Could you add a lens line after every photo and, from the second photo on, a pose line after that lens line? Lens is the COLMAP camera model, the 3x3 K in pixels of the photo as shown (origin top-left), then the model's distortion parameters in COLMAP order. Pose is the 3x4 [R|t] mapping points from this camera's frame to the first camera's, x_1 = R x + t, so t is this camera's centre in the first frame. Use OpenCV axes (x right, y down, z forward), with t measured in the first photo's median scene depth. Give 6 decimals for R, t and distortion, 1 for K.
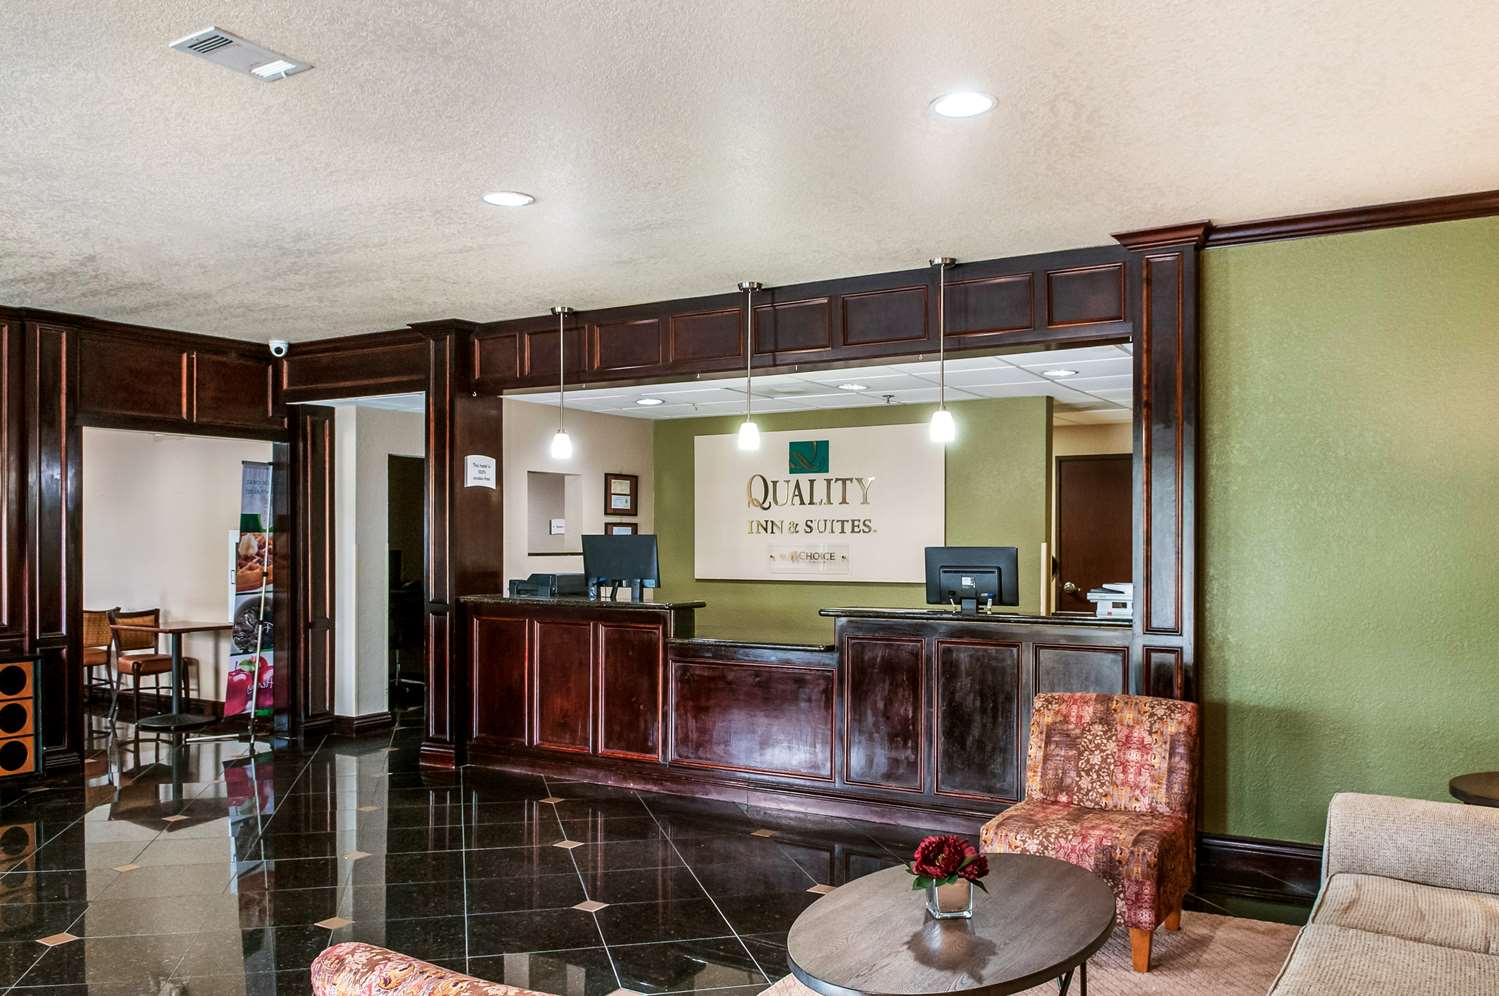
lens RADIAL K [[1152.4, 0, 752.9], [0, 1152.4, 536.5], [0, 0, 1]] dist [-0.014648, -0.037791]
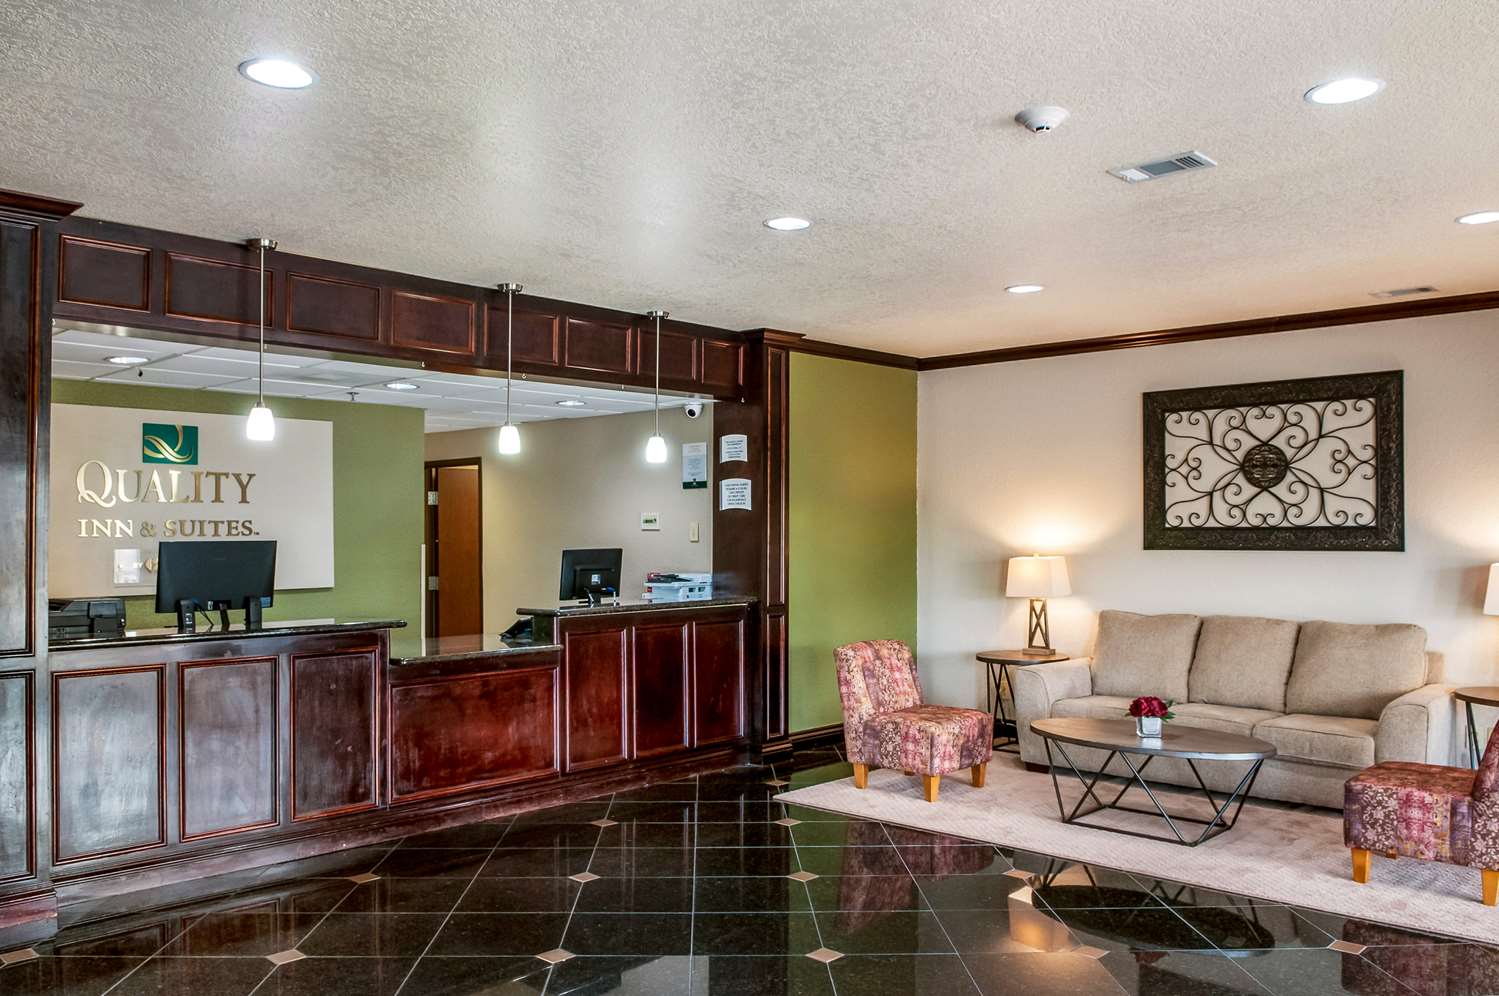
lens RADIAL K [[1168.5, 0, 748.9], [0, 1168.5, 507.0], [0, 0, 1]] dist [-0.035818, -0.006868]
pose [[0.240211, 0.016493, 0.970580, -0.847454], [0.004089, 0.999830, -0.018002, -0.009877], [-0.970712, 0.008293, 0.240103, 0.520885]]
